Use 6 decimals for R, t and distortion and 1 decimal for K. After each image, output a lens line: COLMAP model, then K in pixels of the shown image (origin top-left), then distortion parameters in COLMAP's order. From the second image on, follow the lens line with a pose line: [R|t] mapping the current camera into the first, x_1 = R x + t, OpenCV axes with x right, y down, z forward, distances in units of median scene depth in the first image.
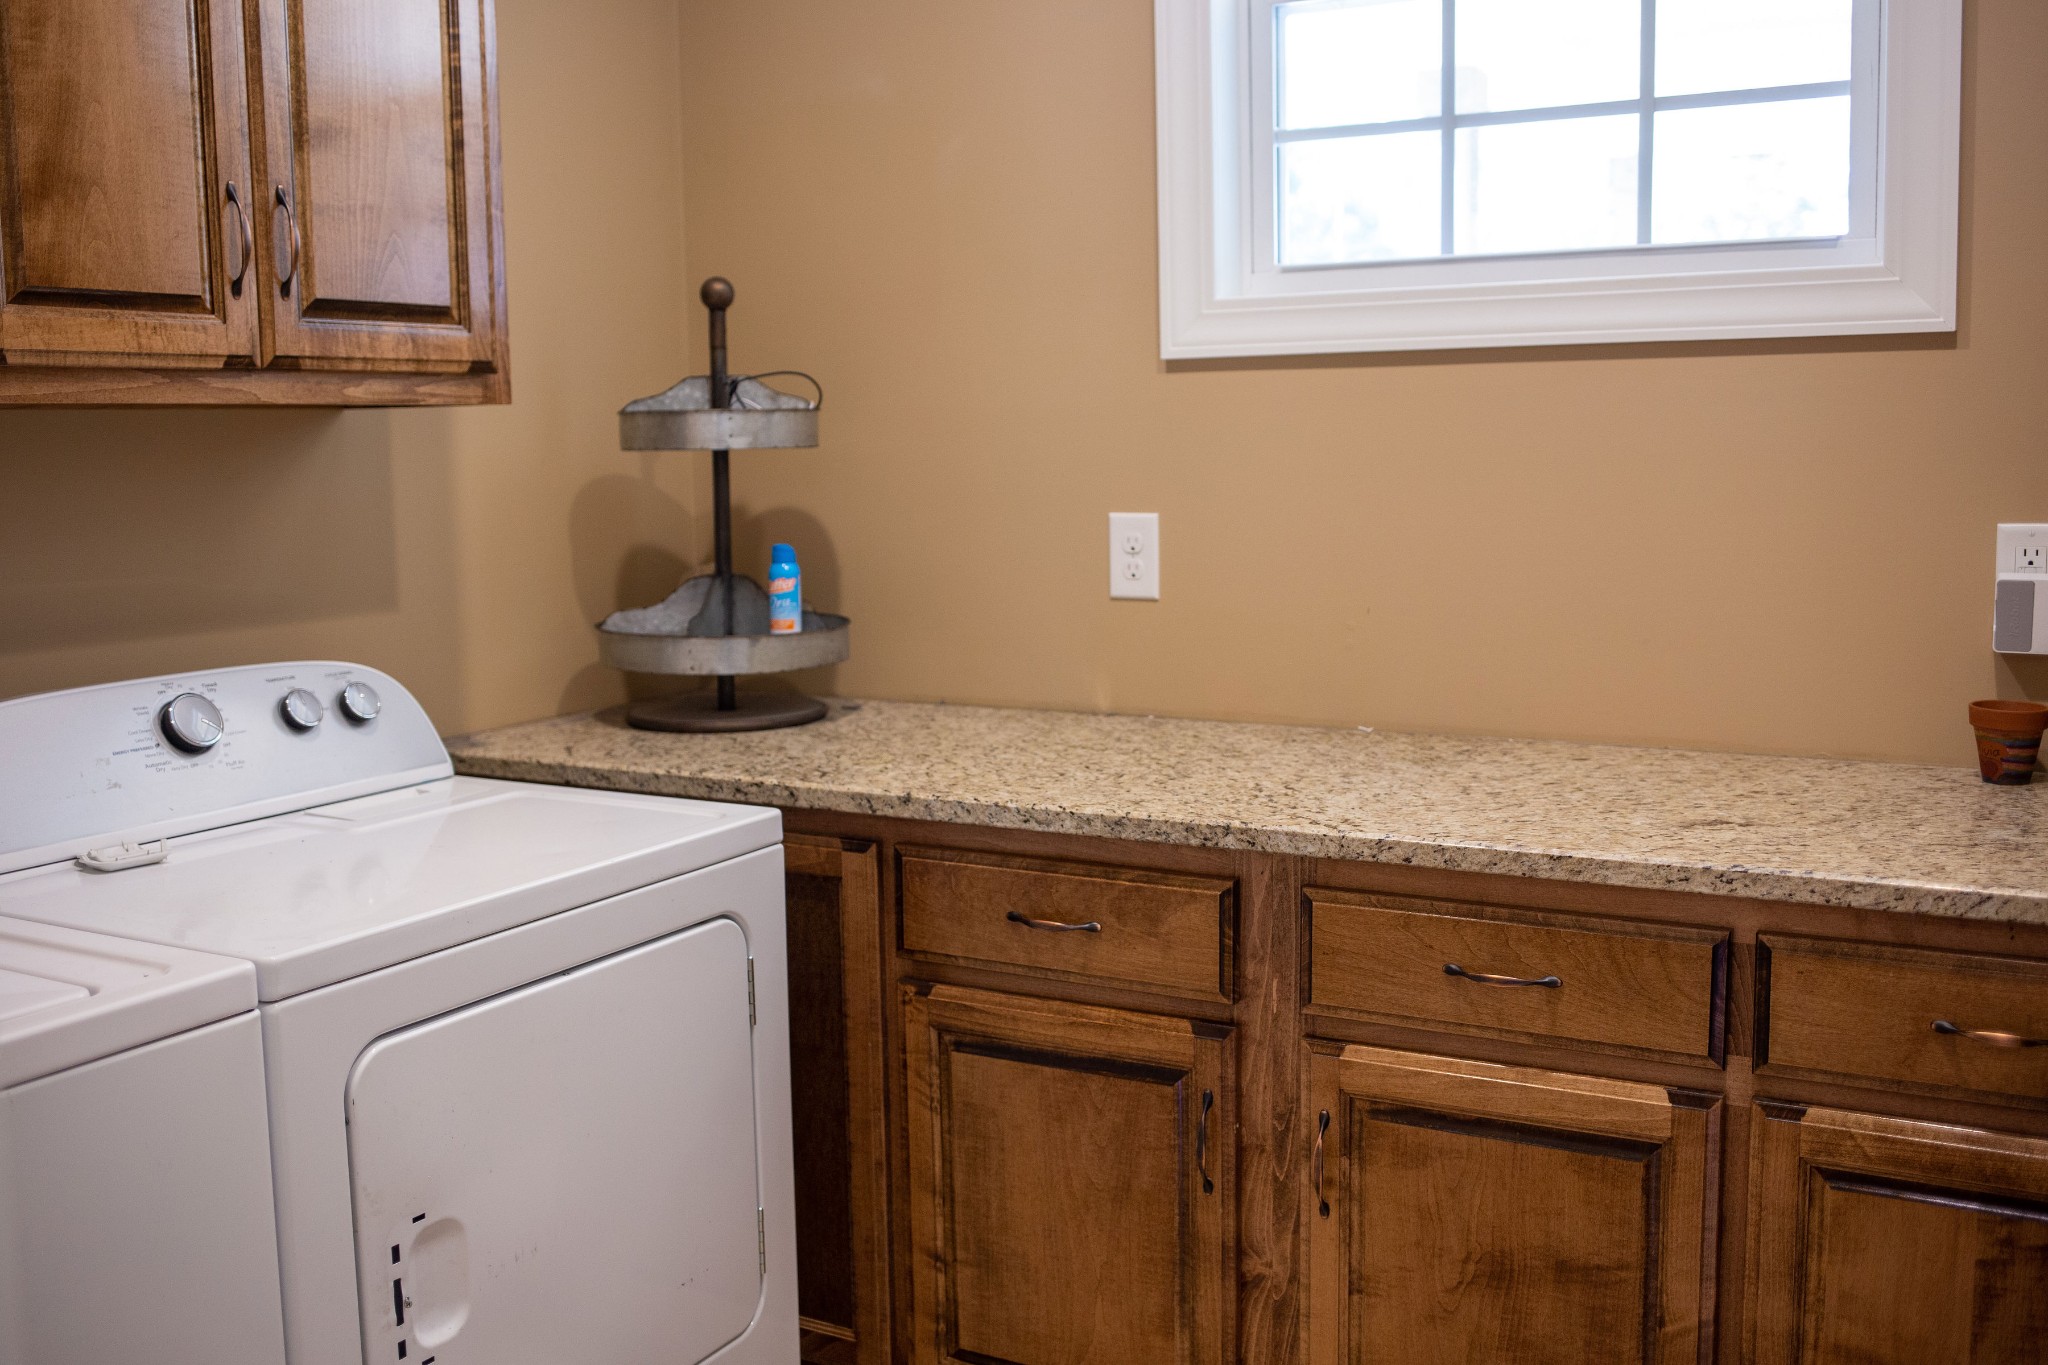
lens RADIAL K [[1956.5, 0, 1017.0], [0, 1956.5, 685.8], [0, 0, 1]] dist [-0.062388, 0.000000]
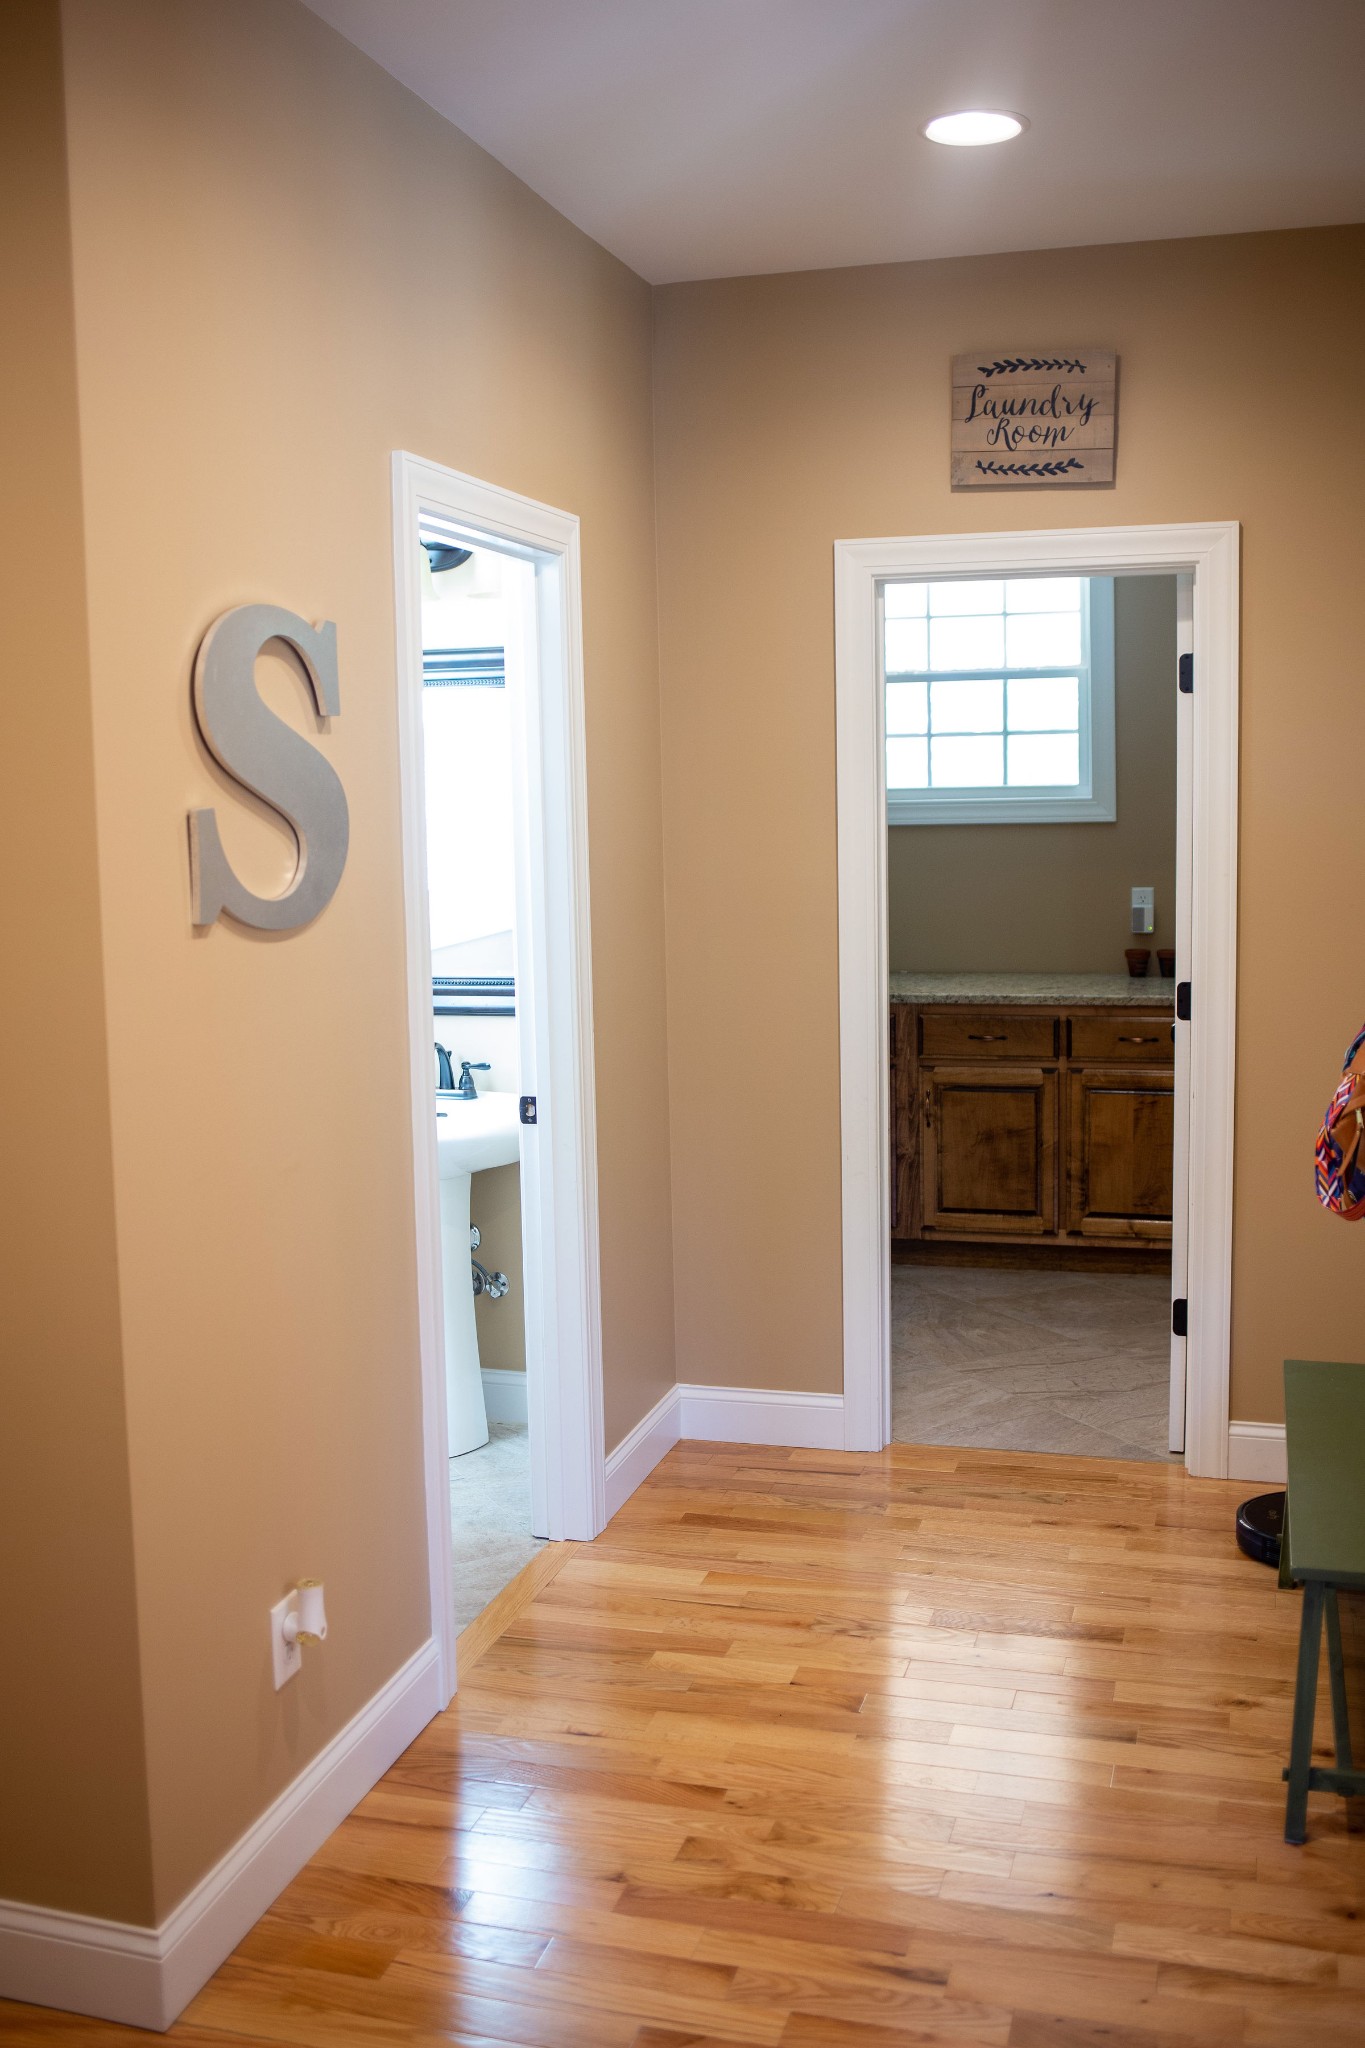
lens RADIAL K [[1956.5, 0, 686.1], [0, 1956.5, 1021.3], [0, 0, 1]] dist [-0.062388, 0.000000]
pose [[0.971272, -0.030820, 0.235970, -0.950055], [0.033690, 0.999399, -0.008139, 0.132082], [-0.235577, 0.015855, 0.971726, -1.909578]]
